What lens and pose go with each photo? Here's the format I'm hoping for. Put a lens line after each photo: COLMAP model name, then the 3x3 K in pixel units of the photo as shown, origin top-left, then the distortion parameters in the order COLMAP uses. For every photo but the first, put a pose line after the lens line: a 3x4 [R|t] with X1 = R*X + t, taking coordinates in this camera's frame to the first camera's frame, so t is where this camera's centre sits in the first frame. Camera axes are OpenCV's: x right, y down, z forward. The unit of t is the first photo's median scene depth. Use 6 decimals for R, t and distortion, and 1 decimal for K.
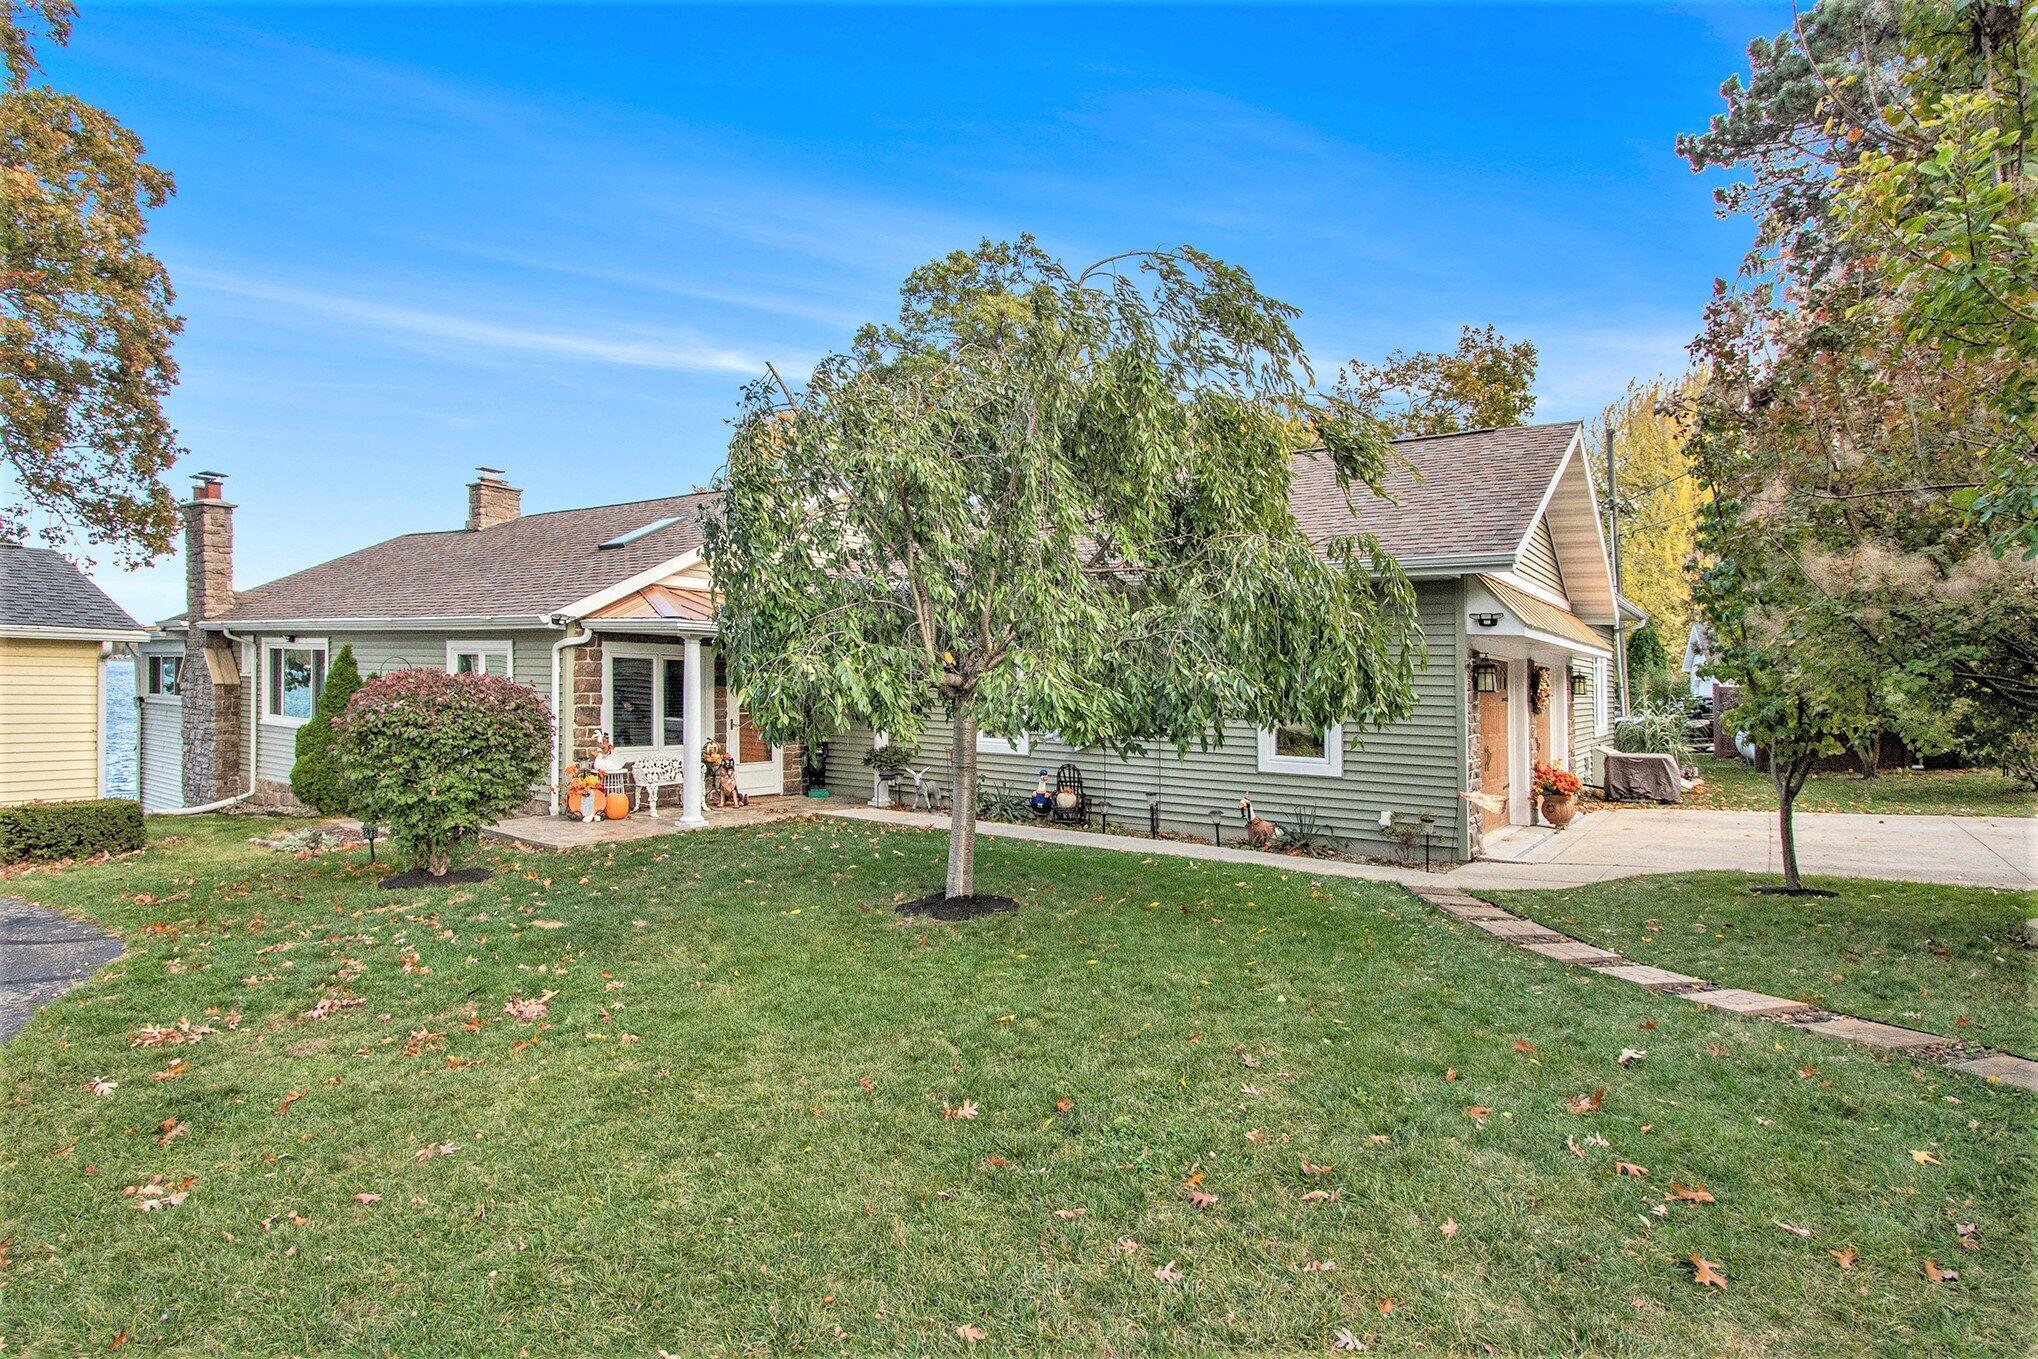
lens RADIAL K [[1147.0, 0, 1019.0], [0, 1147.0, 679.5], [0, 0, 1]] dist [0.003097, -0.000221]
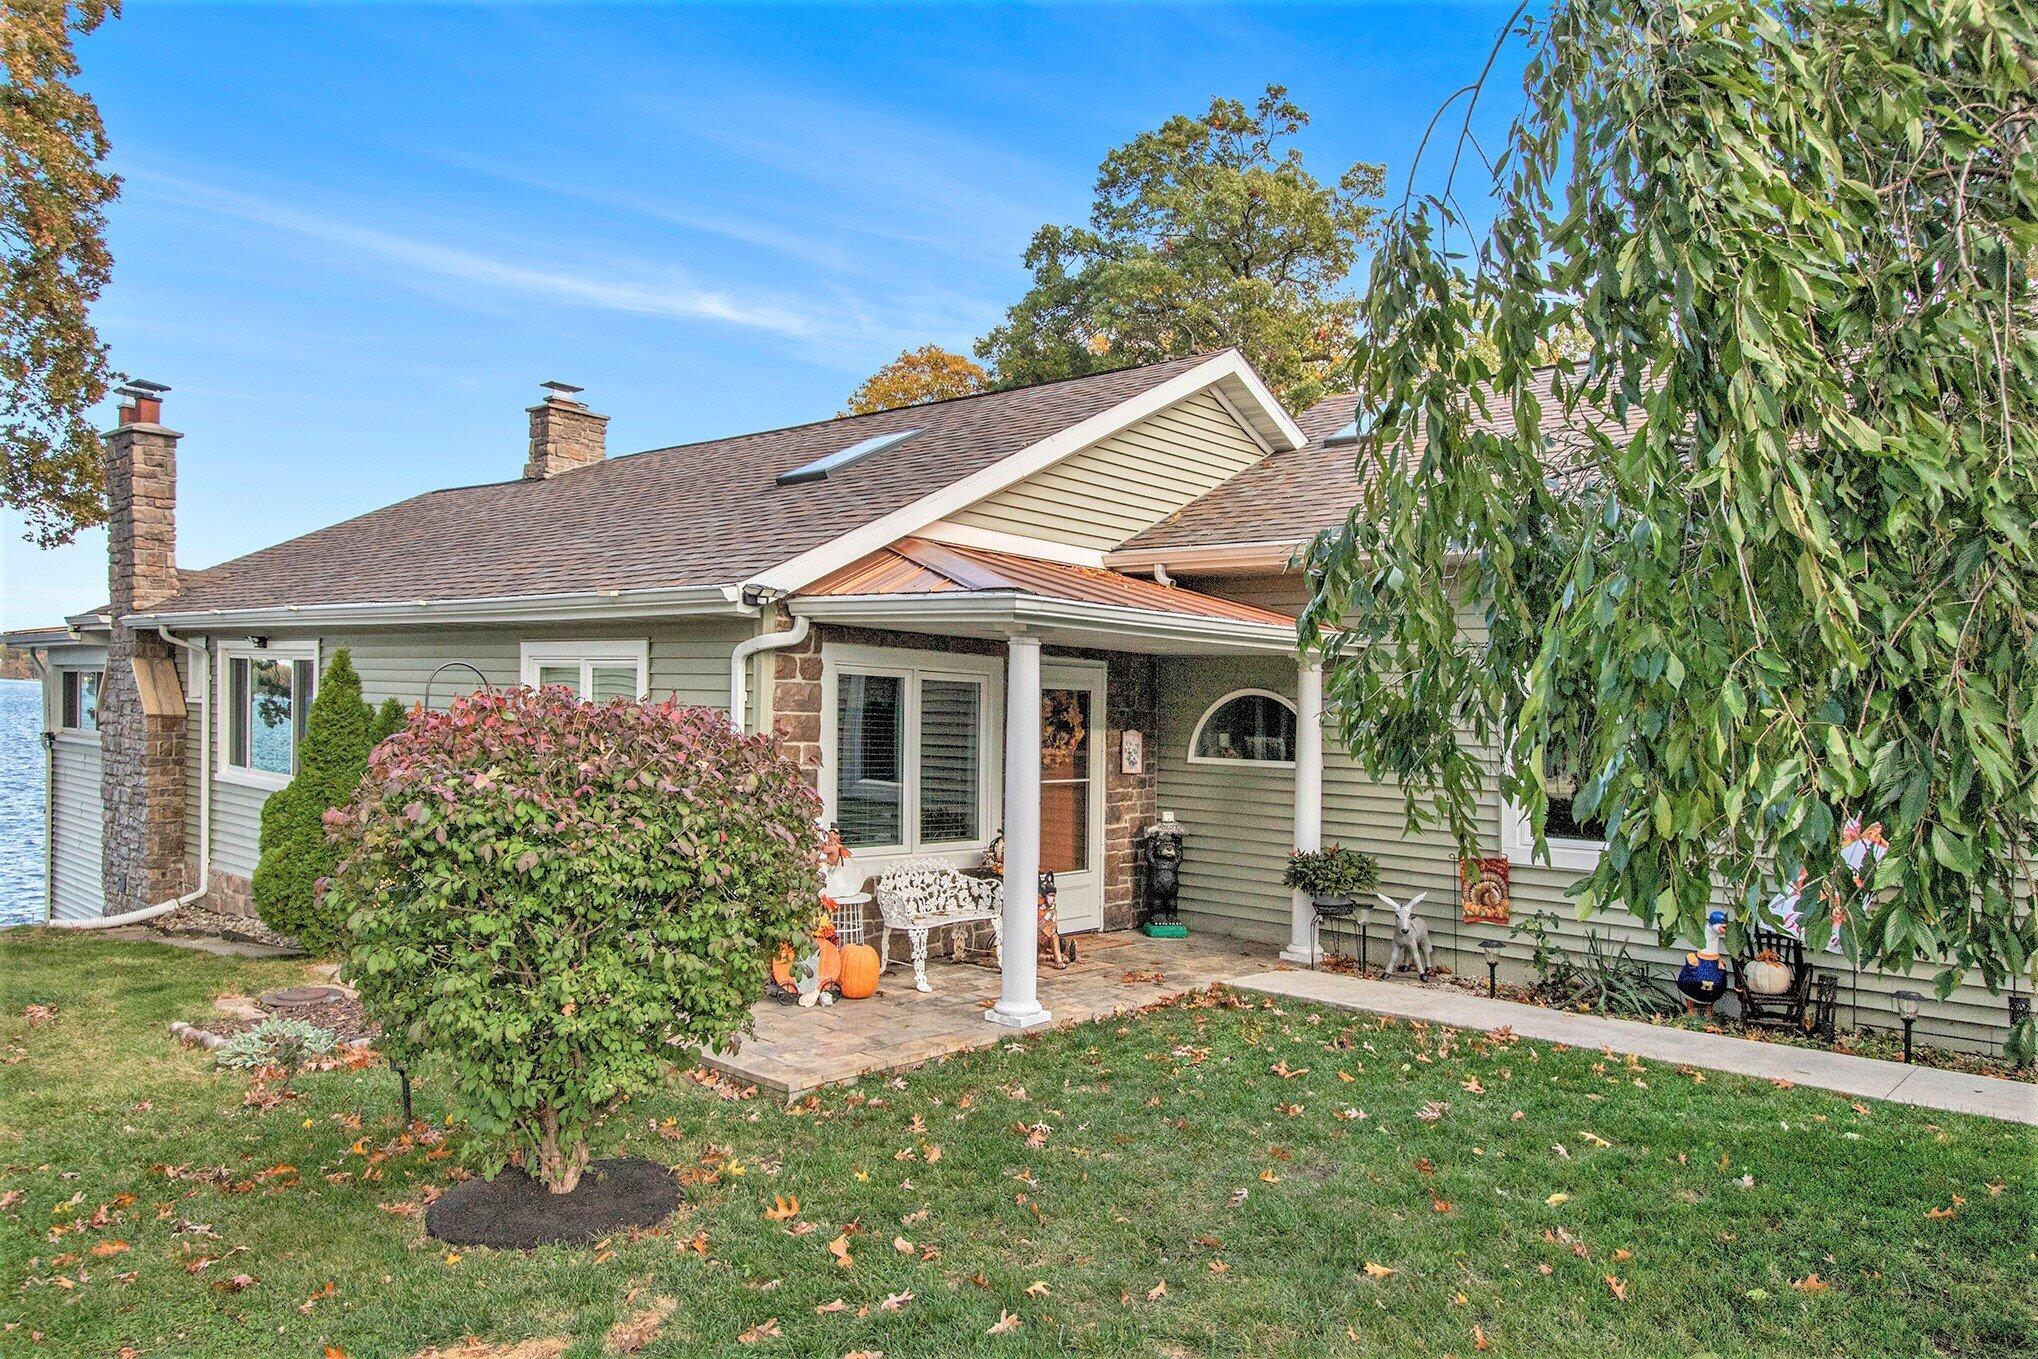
lens RADIAL K [[1400.6, 0, 1020.0], [0, 1400.6, 767.2], [0, 0, 1]] dist [-0.005917, 0.002461]
pose [[0.996636, 0.016370, -0.080302, -0.170774], [-0.013637, 0.999313, 0.034465, -0.000213], [0.080811, -0.033254, 0.996175, 0.289044]]
